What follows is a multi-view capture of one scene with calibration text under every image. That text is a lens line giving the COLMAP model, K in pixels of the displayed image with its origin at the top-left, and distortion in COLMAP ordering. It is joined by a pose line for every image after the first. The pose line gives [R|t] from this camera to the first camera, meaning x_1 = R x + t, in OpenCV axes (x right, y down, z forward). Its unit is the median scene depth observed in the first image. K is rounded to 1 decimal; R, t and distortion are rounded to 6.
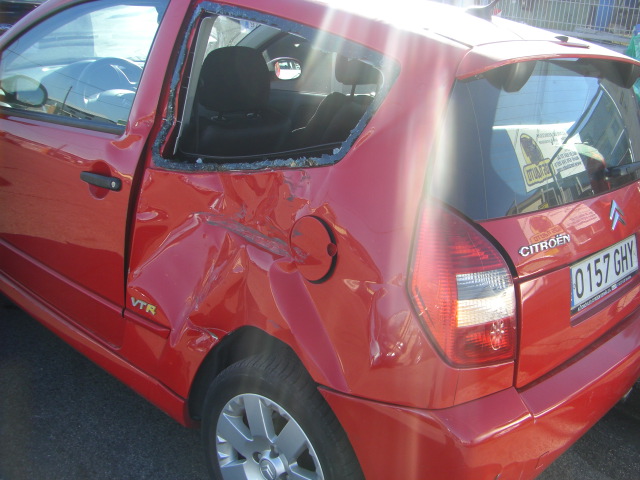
lens RADIAL K [[749.9, 0, 324.9], [0, 749.9, 246.3], [0, 0, 1]] dist [-0.137904, 0.000000]
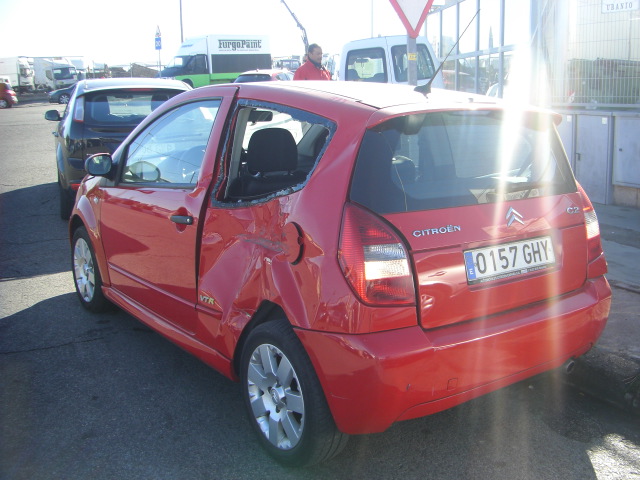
lens RADIAL K [[749.9, 0, 320.9], [0, 749.9, 262.0], [0, 0, 1]] dist [-0.137904, 0.000000]
pose [[0.974768, -0.043116, -0.219016, 0.334662], [0.017433, 0.992876, -0.117869, 0.199315], [0.222538, 0.111077, 0.968576, -0.444009]]
